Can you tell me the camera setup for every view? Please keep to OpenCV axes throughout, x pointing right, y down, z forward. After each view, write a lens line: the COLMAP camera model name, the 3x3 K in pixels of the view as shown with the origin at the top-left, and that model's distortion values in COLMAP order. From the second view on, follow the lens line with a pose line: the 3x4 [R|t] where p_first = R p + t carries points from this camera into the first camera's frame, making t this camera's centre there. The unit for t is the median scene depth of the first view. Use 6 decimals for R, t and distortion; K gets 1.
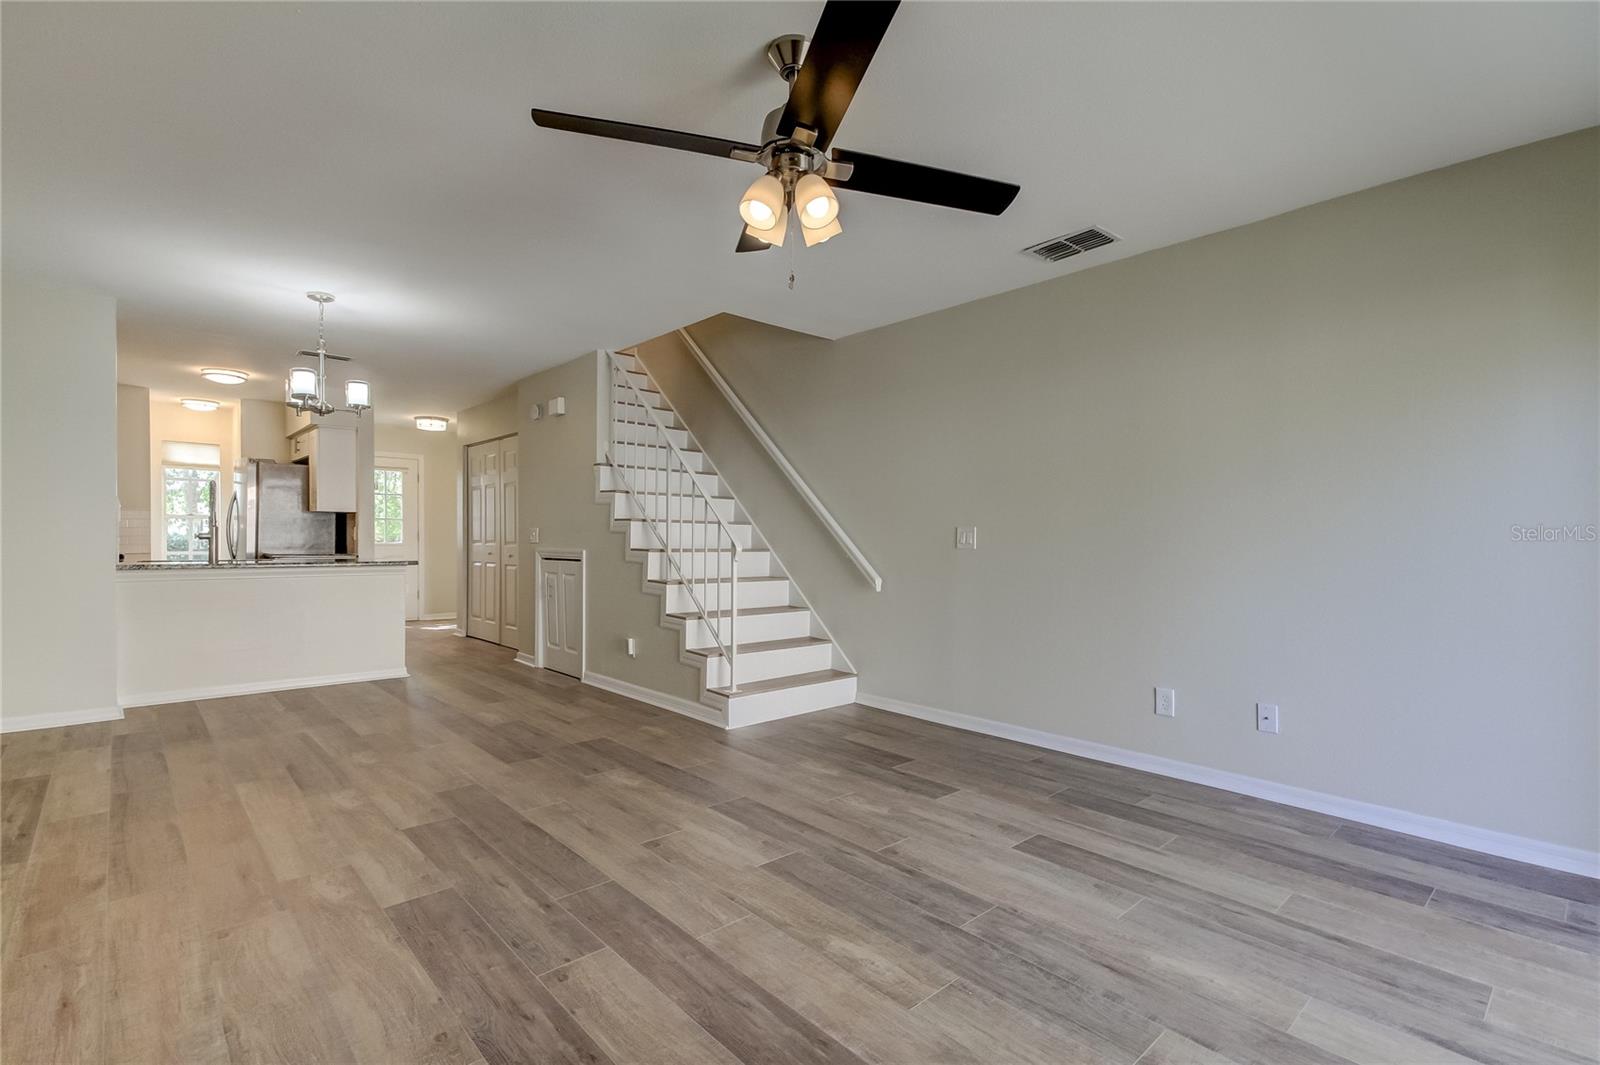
lens RADIAL K [[732.1, 0, 806.1], [0, 732.1, 531.6], [0, 0, 1]] dist [0.005722, 0.001012]
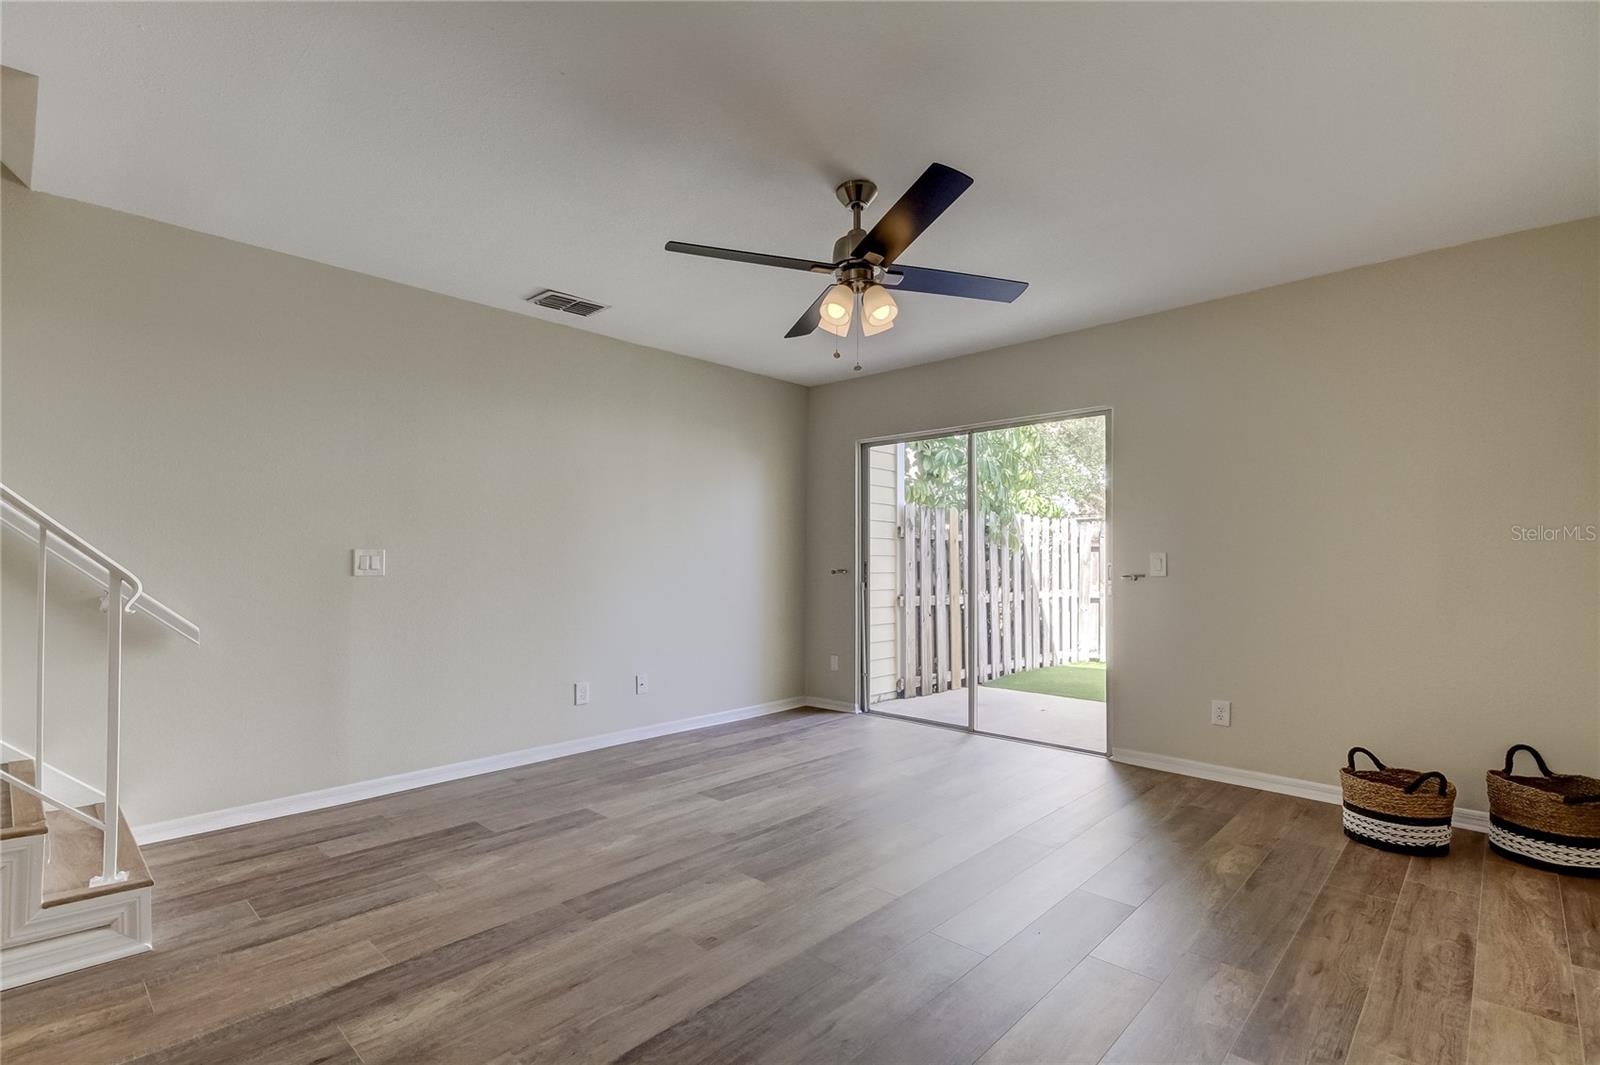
lens RADIAL K [[732.1, 0, 805.6], [0, 732.1, 541.9], [0, 0, 1]] dist [0.005722, 0.001012]
pose [[-0.073856, 0.014012, 0.997171, -0.917924], [-0.018120, 0.999717, -0.015389, -0.015707], [-0.997104, -0.019205, -0.073581, 0.832951]]
